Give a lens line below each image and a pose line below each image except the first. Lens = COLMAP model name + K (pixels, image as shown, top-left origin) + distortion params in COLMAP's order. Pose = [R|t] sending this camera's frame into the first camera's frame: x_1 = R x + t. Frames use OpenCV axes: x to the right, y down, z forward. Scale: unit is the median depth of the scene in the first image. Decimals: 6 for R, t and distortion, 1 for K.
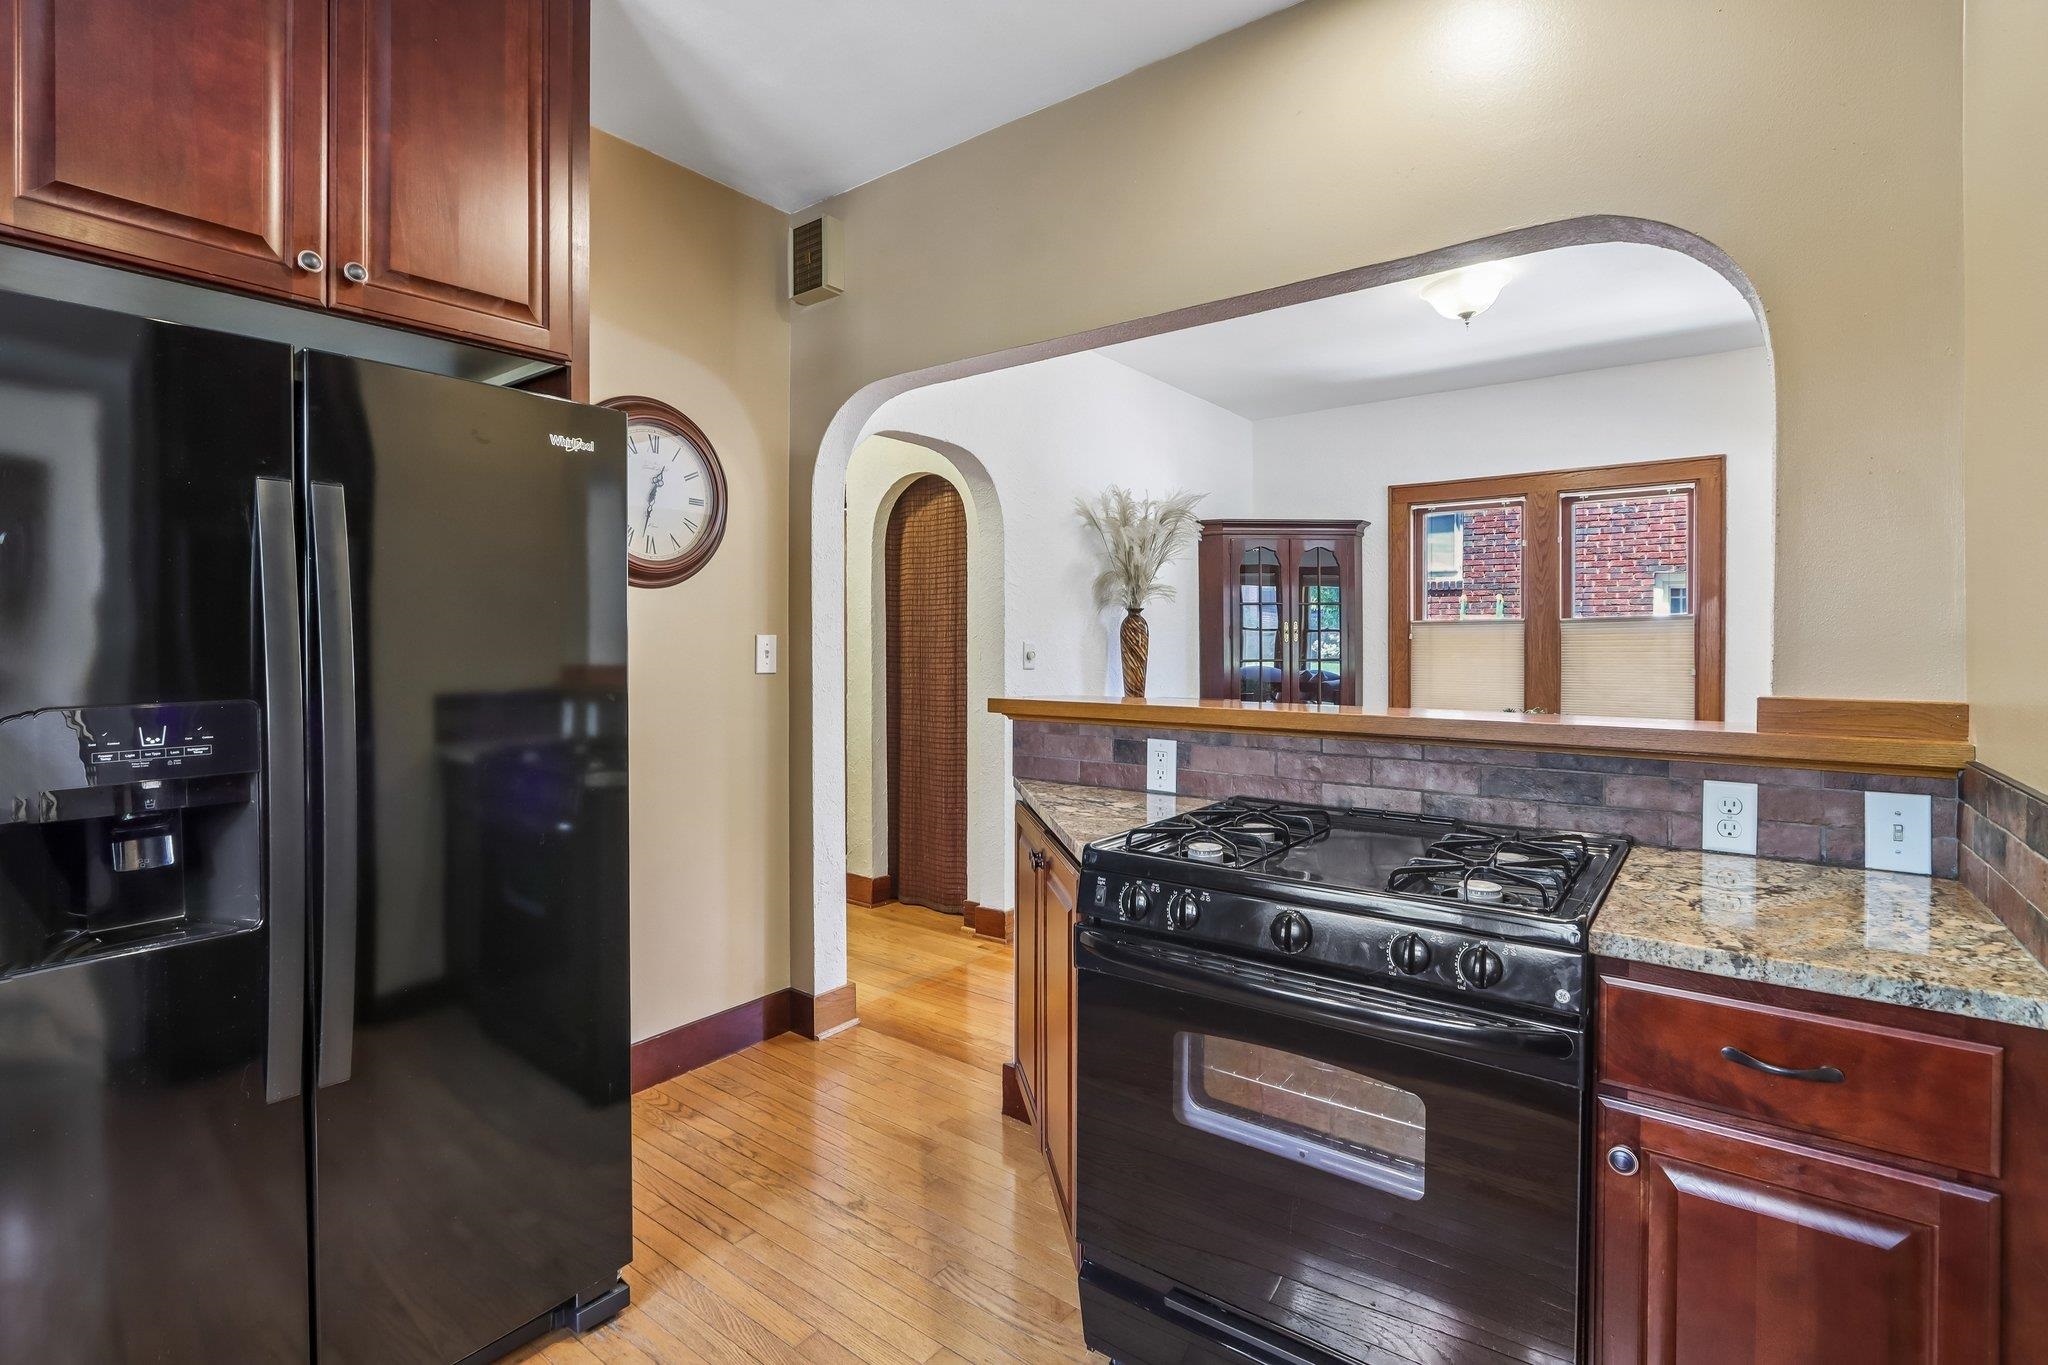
lens RADIAL K [[957.1, 0, 1025.0], [0, 957.1, 649.0], [0, 0, 1]] dist [-0.014220, 0.000418]
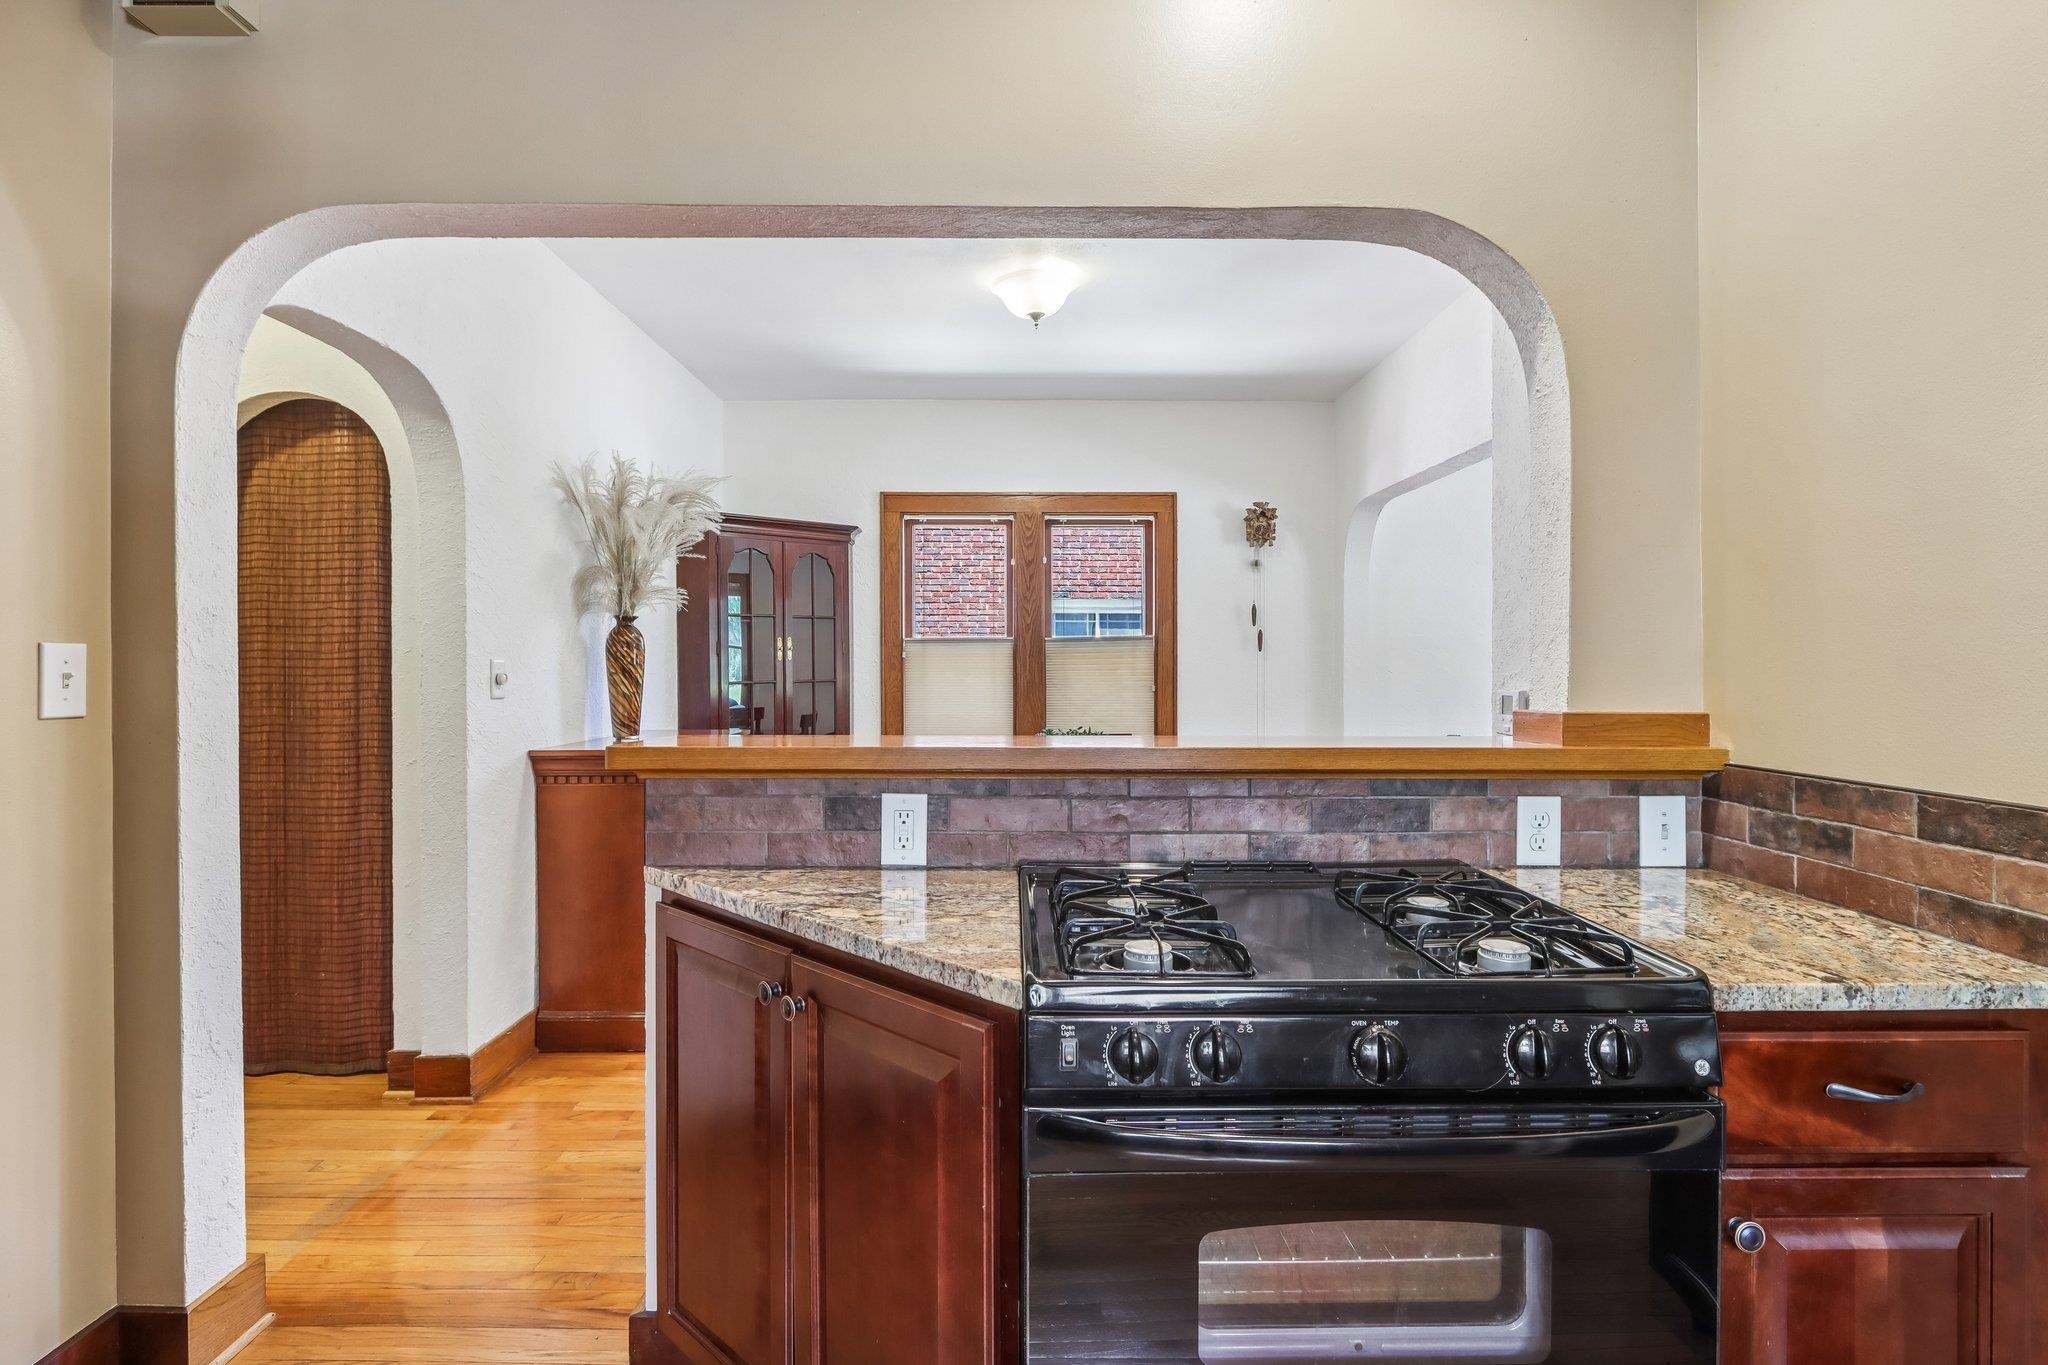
lens RADIAL K [[1005.0, 0, 1022.6], [0, 1005.0, 668.0], [0, 0, 1]] dist [-0.014264, 0.001357]
pose [[0.791933, -0.003175, 0.610600, -0.195147], [0.003594, 0.999993, 0.000539, -0.000293], [-0.610597, 0.001768, 0.791939, 0.270703]]
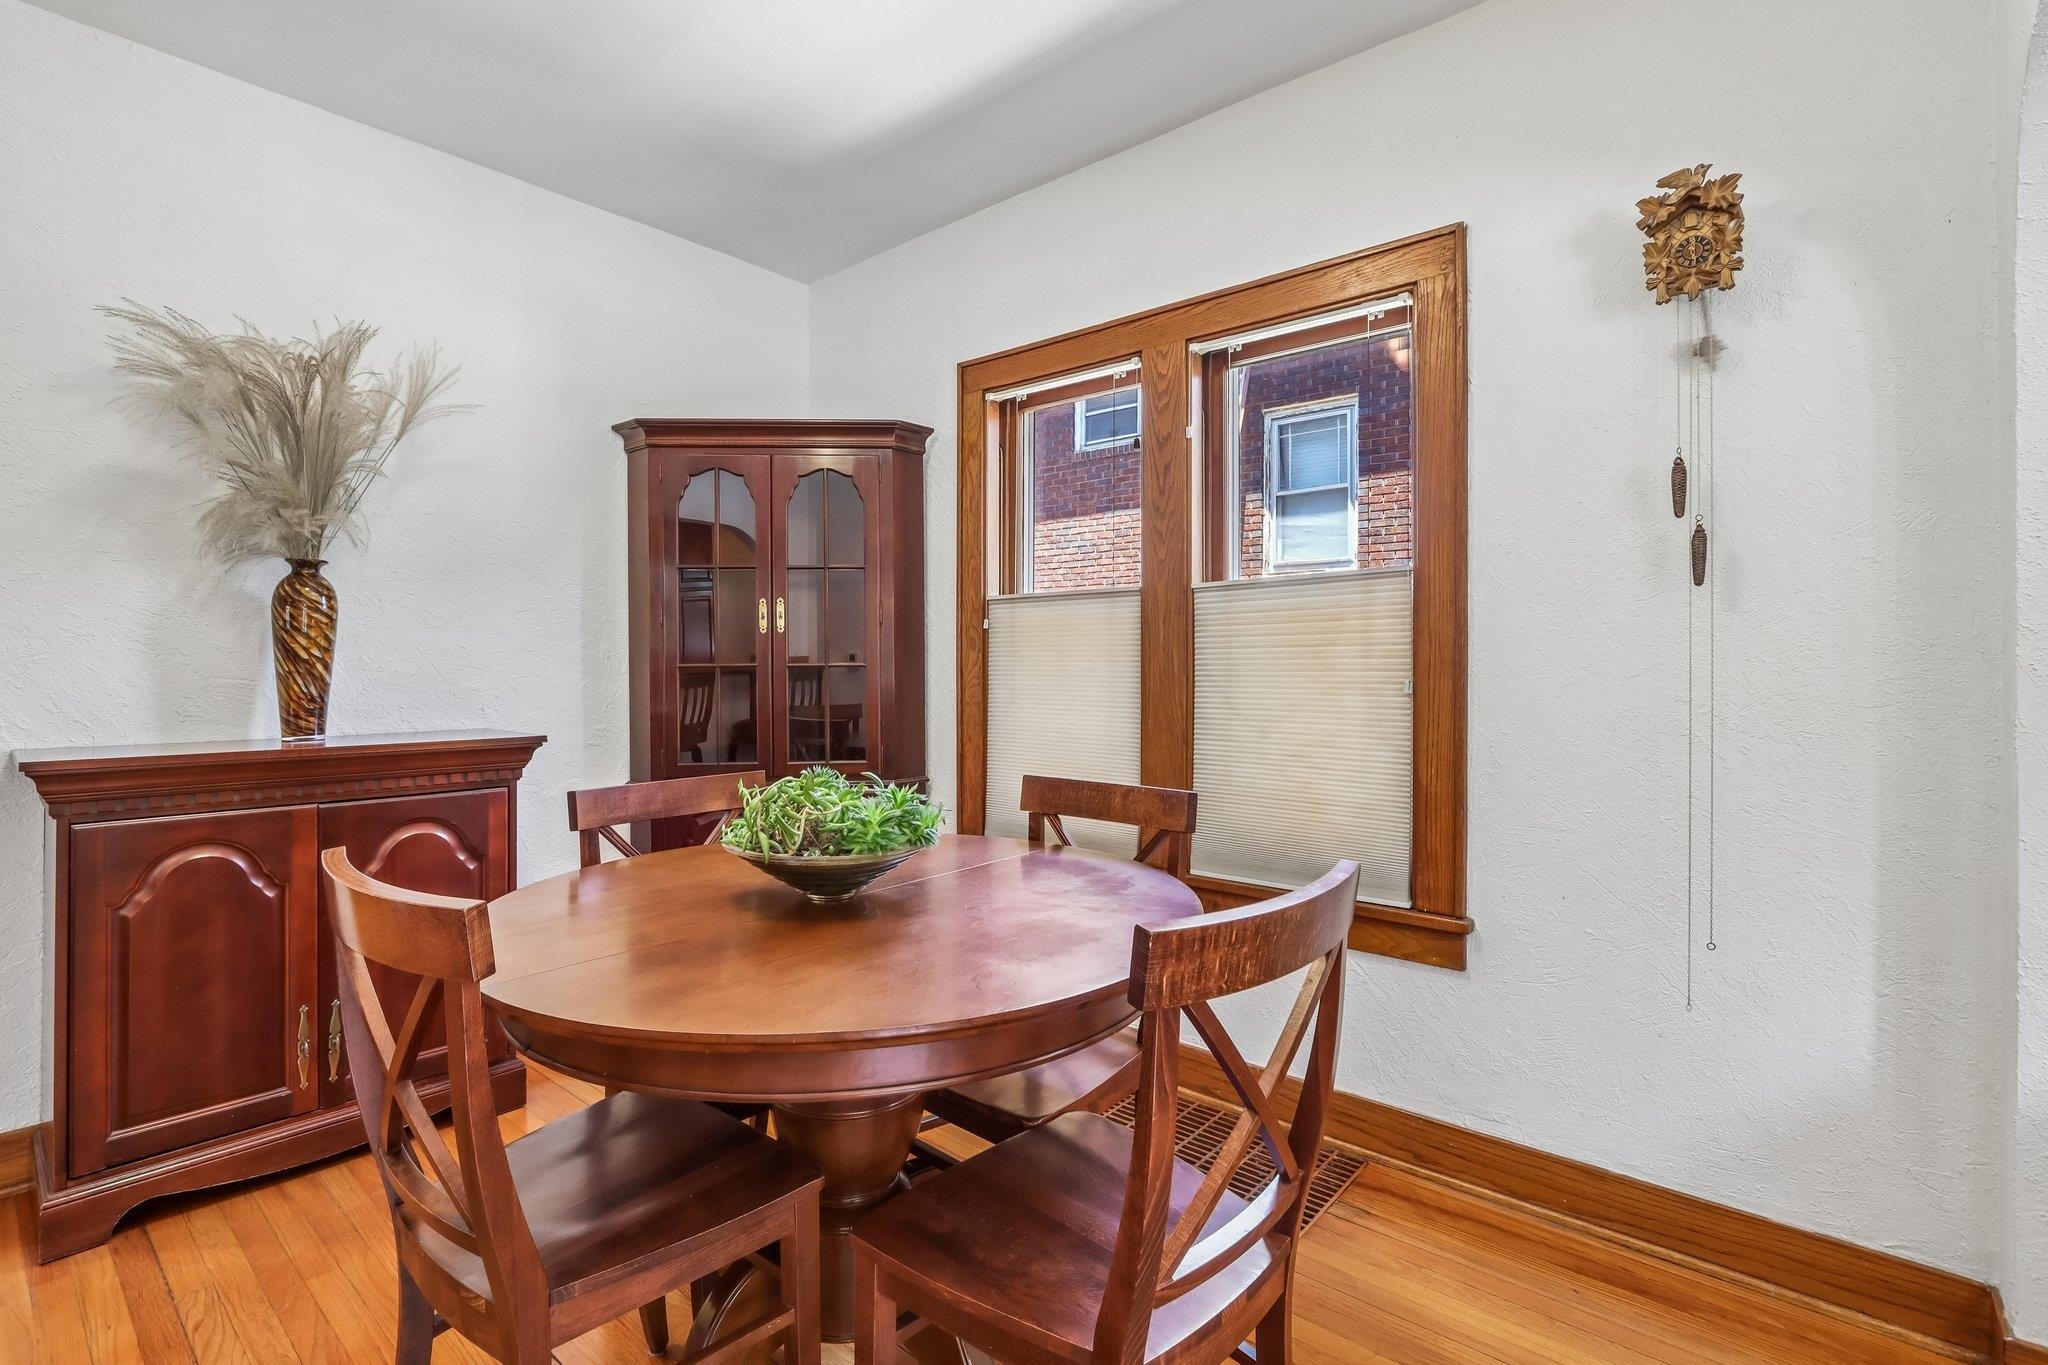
lens RADIAL K [[955.6, 0, 1017.0], [0, 955.6, 656.5], [0, 0, 1]] dist [-0.017561, 0.000182]
pose [[0.997888, 0.003205, -0.064883, 0.844536], [-0.004129, 0.999892, -0.014112, 0.025318], [0.064831, 0.014350, 0.997793, 0.803047]]
